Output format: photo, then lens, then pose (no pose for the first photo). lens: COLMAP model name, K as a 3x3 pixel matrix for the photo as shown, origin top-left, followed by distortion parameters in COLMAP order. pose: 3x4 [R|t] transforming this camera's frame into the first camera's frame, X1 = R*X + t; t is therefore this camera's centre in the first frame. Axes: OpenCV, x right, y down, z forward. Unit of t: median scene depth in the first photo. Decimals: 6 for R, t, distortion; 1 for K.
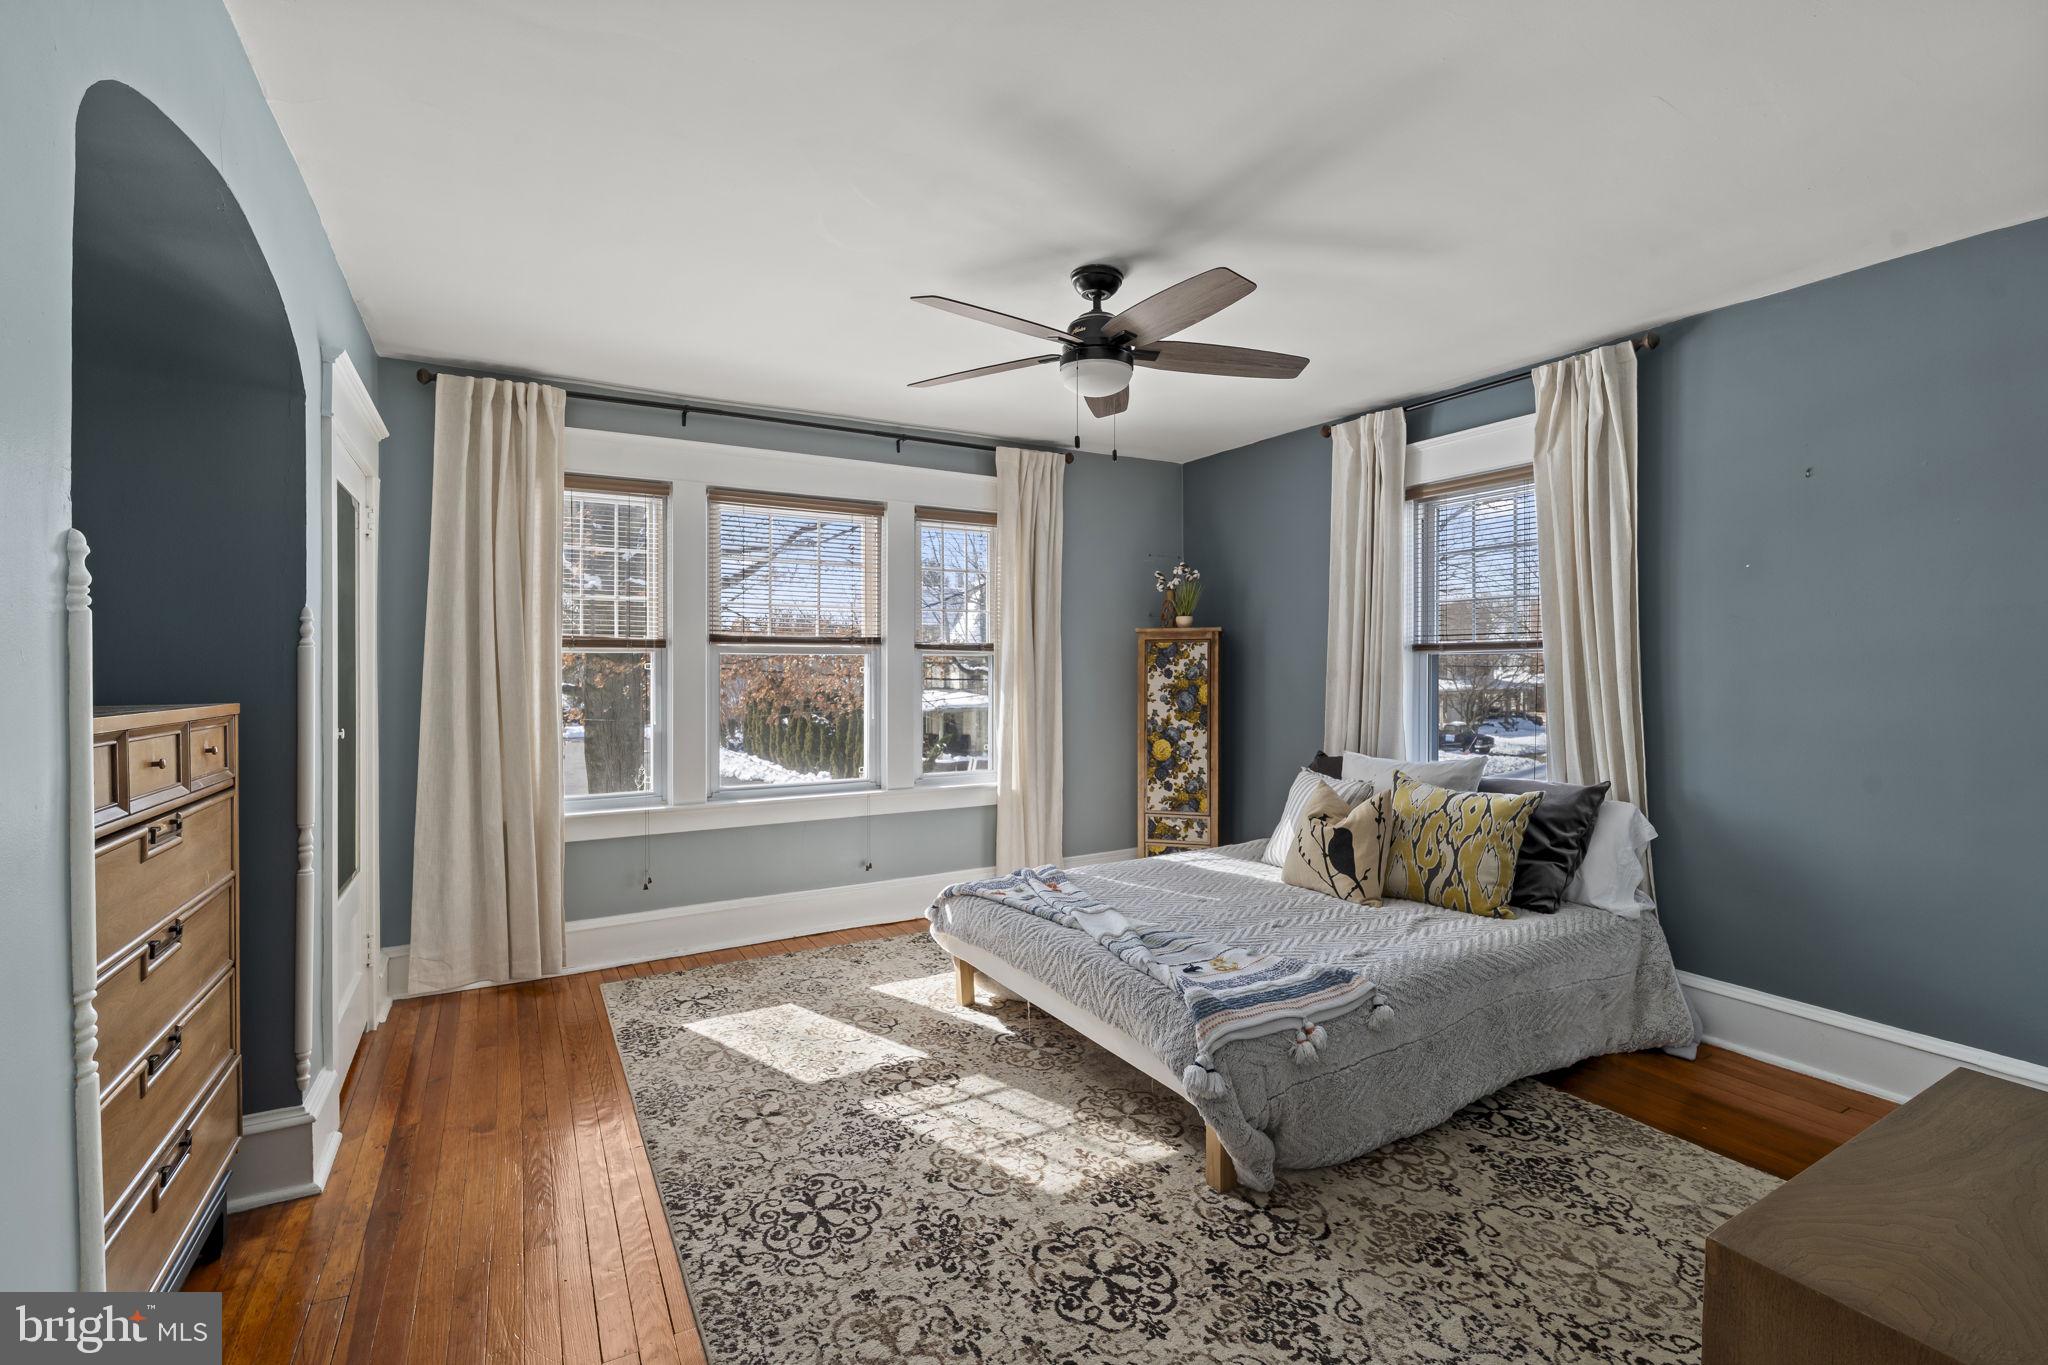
lens RADIAL K [[908.6, 0, 1077.5], [0, 908.6, 670.0], [0, 0, 1]] dist [-0.009819, -0.000010]
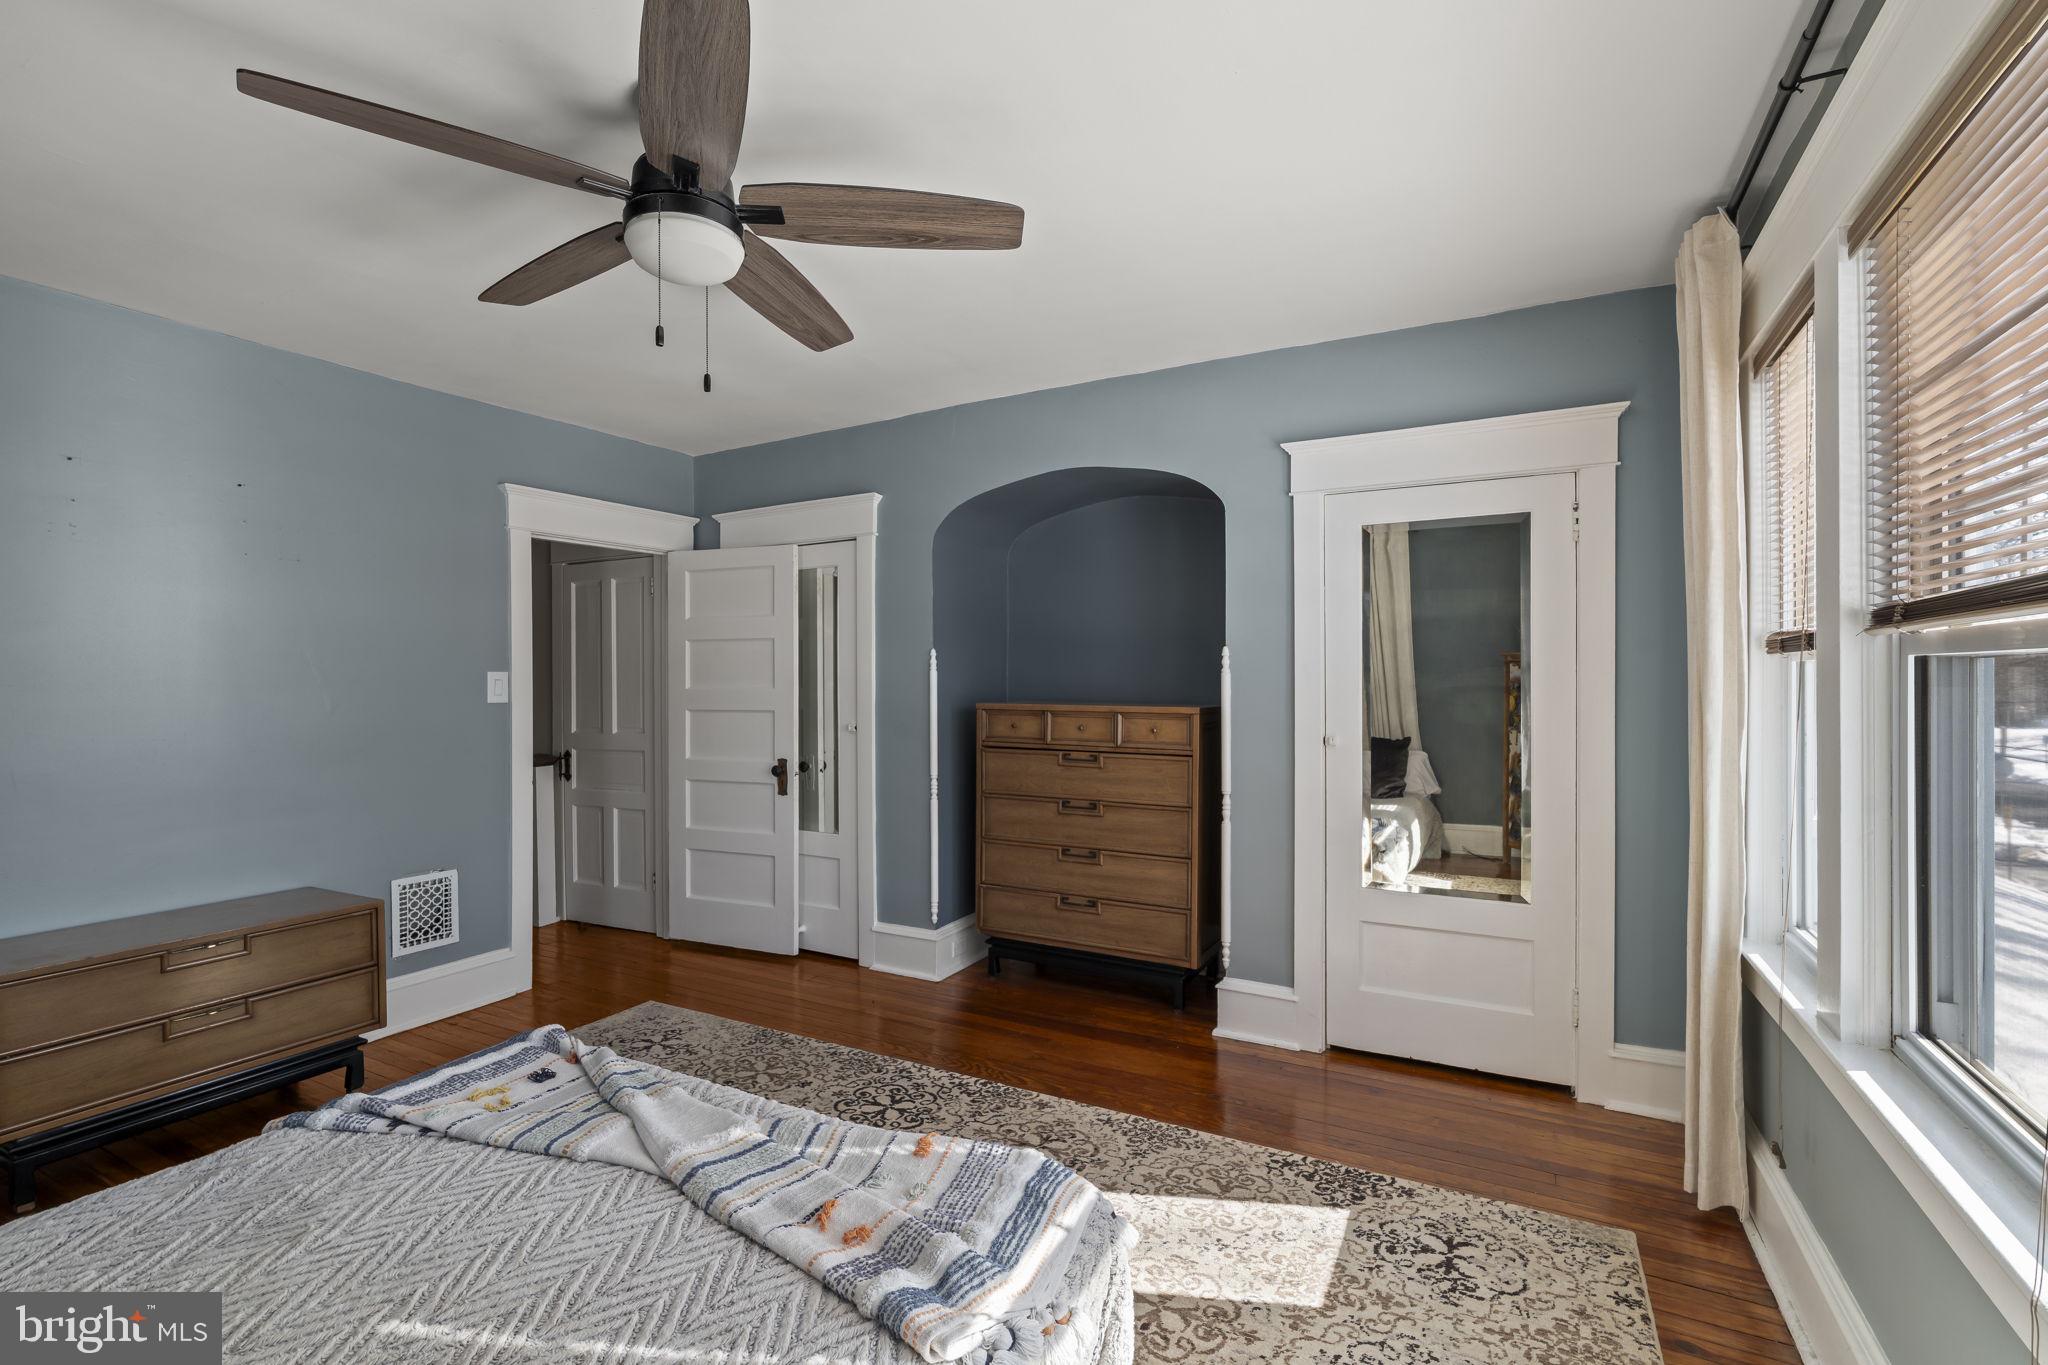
lens RADIAL K [[892.5, 0, 1025.5], [0, 892.5, 688.4], [0, 0, 1]] dist [-0.005763, 0.000298]
pose [[-0.874843, 0.004082, -0.484389, 0.090840], [-0.001029, 0.999947, 0.010285, -0.009744], [0.484405, 0.009496, -0.874792, 1.275951]]
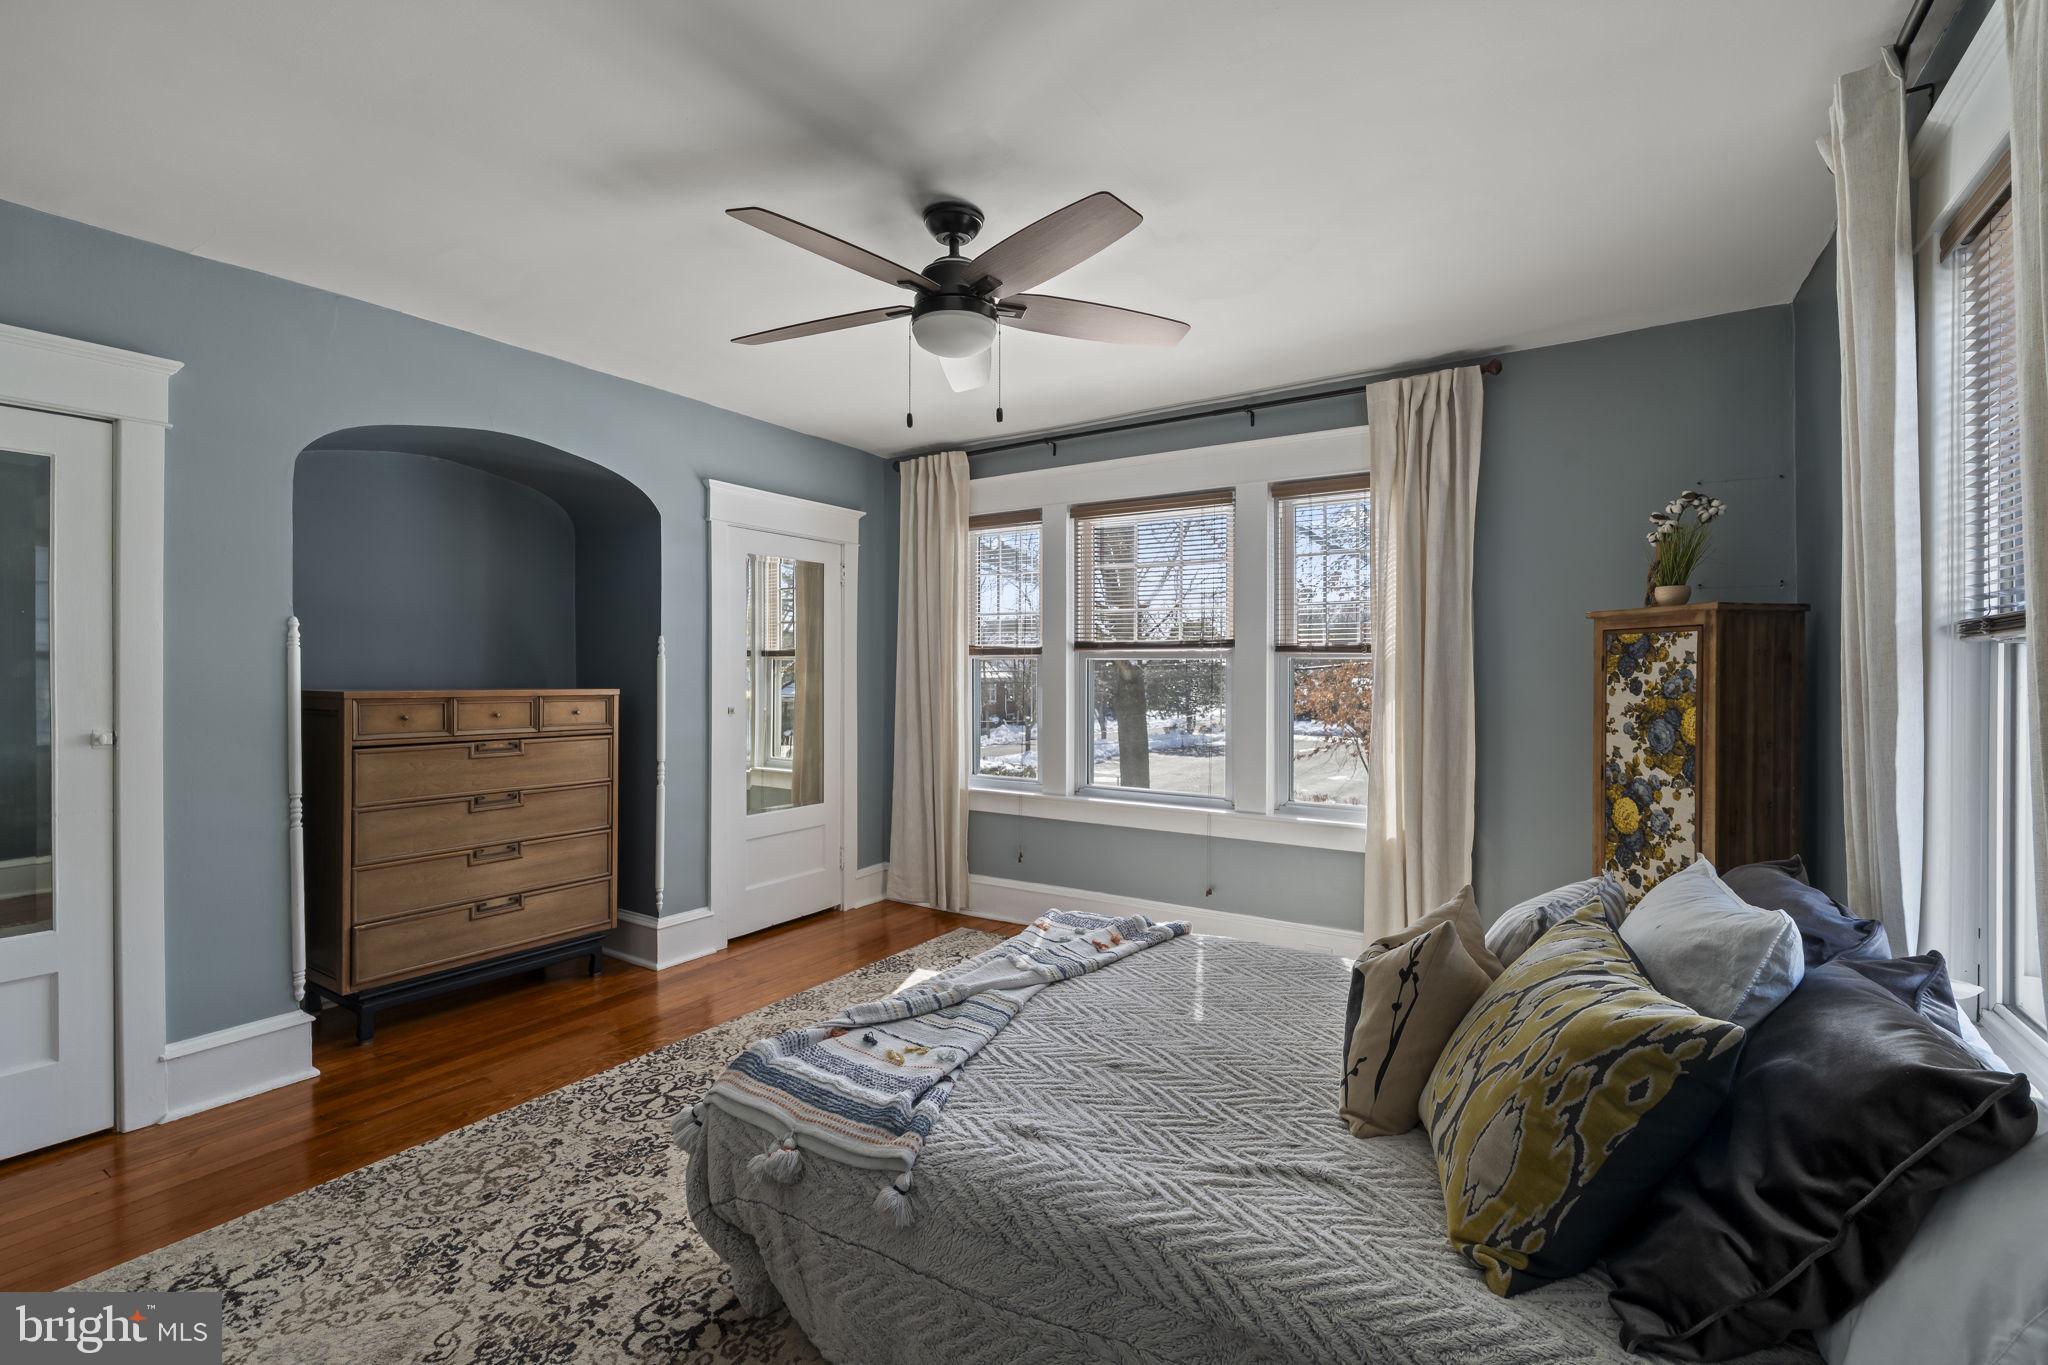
lens RADIAL K [[932.6, 0, 1019.7], [0, 932.6, 678.9], [0, 0, 1]] dist [-0.003920, 0.000157]
pose [[0.417594, 0.010770, -0.908570, 0.645679], [-0.007429, 0.999937, 0.008439, -0.004219], [0.908604, 0.003226, 0.417647, 0.523724]]
